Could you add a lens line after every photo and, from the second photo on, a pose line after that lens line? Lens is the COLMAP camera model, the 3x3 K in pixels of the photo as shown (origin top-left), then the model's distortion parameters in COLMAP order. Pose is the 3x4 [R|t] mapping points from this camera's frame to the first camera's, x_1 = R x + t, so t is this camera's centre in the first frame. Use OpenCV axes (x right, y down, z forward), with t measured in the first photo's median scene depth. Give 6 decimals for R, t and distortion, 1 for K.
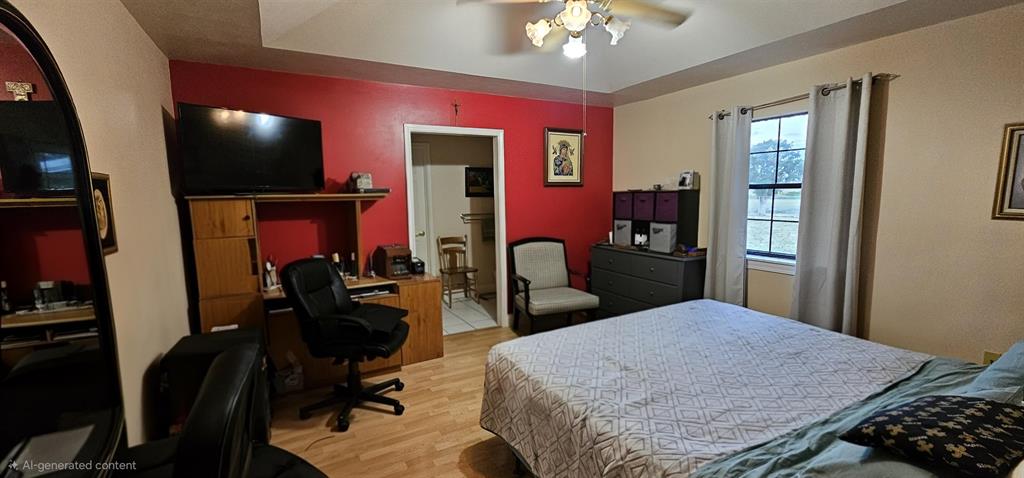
lens RADIAL K [[399.9, 0, 508.7], [0, 399.9, 242.7], [0, 0, 1]] dist [-0.001143, -0.000067]
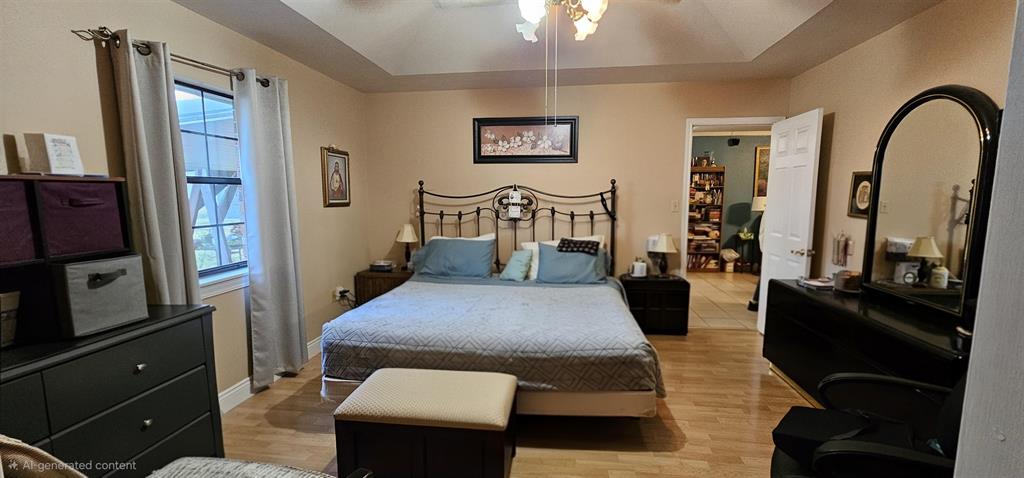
lens RADIAL K [[399.9, 0, 510.8], [0, 399.9, 237.7], [0, 0, 1]] dist [-0.001143, -0.000067]
pose [[-0.792253, -0.050592, 0.608092, -0.343026], [0.088572, 0.976468, 0.196637, -0.194130], [-0.603730, 0.209646, -0.769128, 1.815524]]
